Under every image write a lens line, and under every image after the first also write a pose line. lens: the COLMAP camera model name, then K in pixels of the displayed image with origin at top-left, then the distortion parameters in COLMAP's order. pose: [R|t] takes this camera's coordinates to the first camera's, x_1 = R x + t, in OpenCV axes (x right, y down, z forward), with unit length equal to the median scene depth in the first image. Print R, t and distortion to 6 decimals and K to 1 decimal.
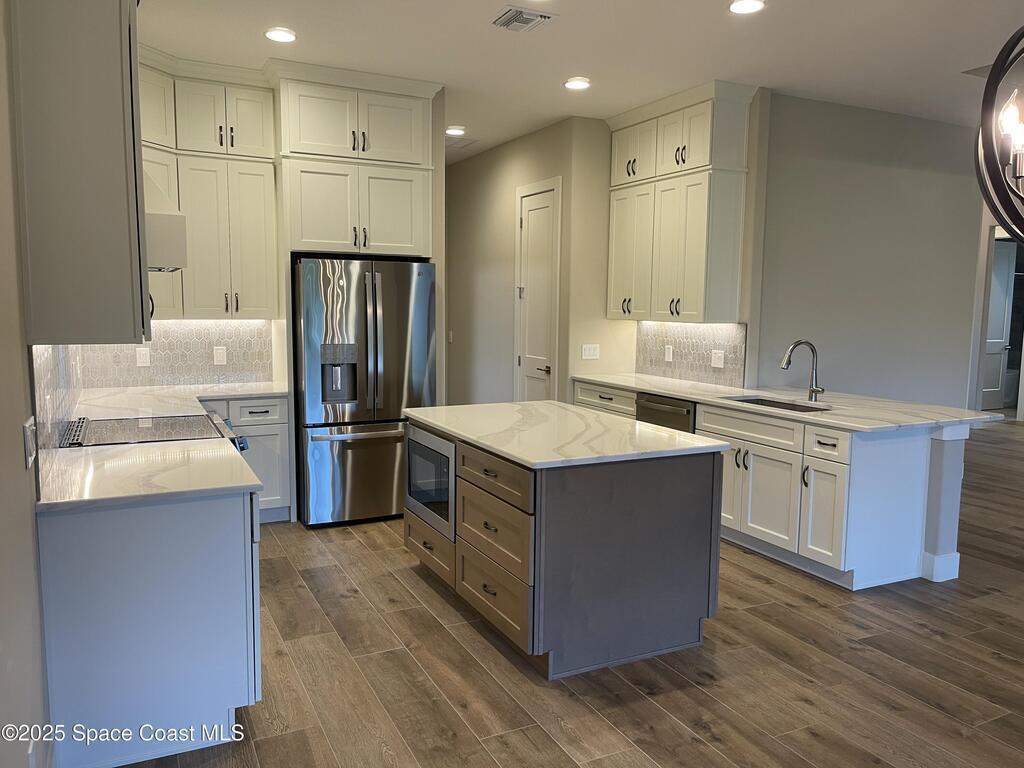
lens RADIAL K [[779.0, 0, 516.0], [0, 779.0, 382.8], [0, 0, 1]] dist [0.062282, -0.073708]
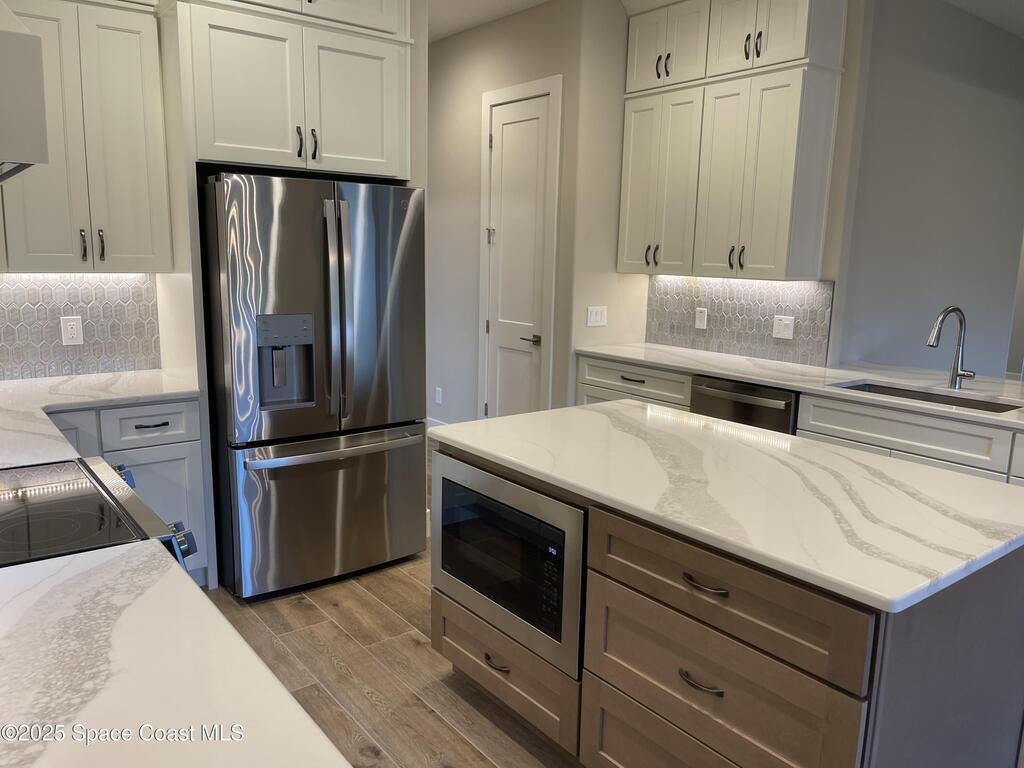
lens RADIAL K [[779.0, 0, 516.7], [0, 779.0, 386.4], [0, 0, 1]] dist [0.062282, -0.073708]
pose [[0.980895, -0.023390, 0.193127, -0.164091], [0.009195, 0.997210, 0.074073, -0.036245], [-0.194321, -0.070882, 0.978374, 0.338196]]
